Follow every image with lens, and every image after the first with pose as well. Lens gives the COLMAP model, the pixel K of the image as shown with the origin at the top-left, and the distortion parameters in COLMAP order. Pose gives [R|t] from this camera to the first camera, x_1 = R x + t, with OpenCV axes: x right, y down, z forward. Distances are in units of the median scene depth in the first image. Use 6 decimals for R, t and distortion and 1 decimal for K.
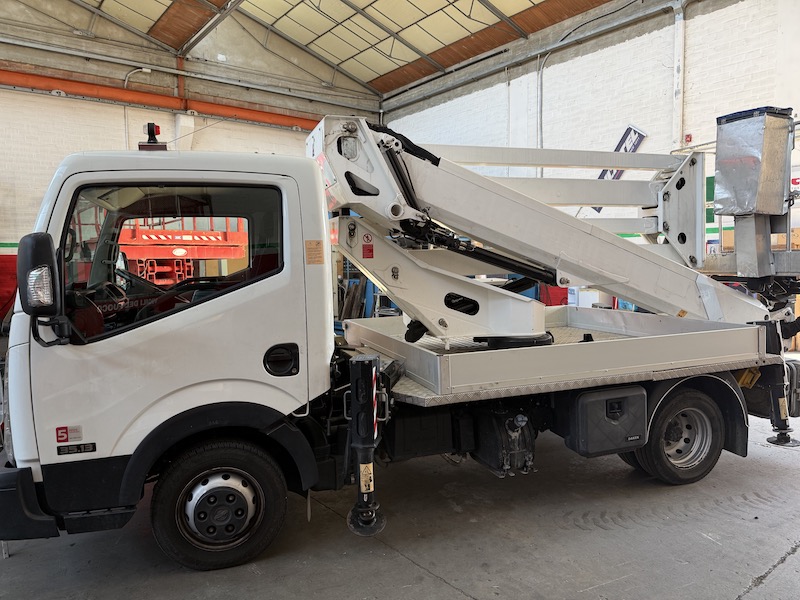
lens RADIAL K [[564.6, 0, 404.9], [0, 564.6, 296.2], [0, 0, 1]] dist [0.000582, -0.002487]
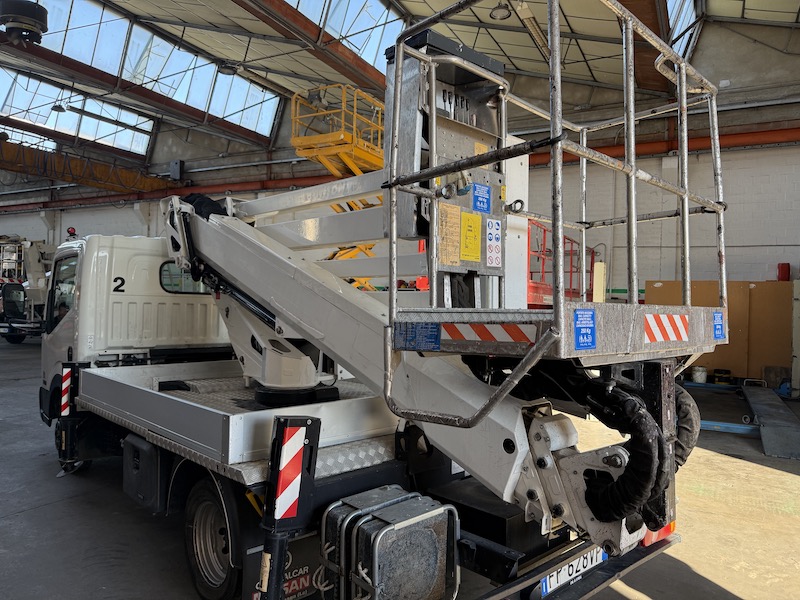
lens RADIAL K [[564.6, 0, 404.9], [0, 564.6, 296.2], [0, 0, 1]] dist [0.000582, -0.002487]
pose [[0.438447, 0.007830, -0.898723, 0.287543], [-0.080336, 0.996301, -0.030512, -0.016397], [0.895159, 0.085578, 0.437454, 0.191863]]
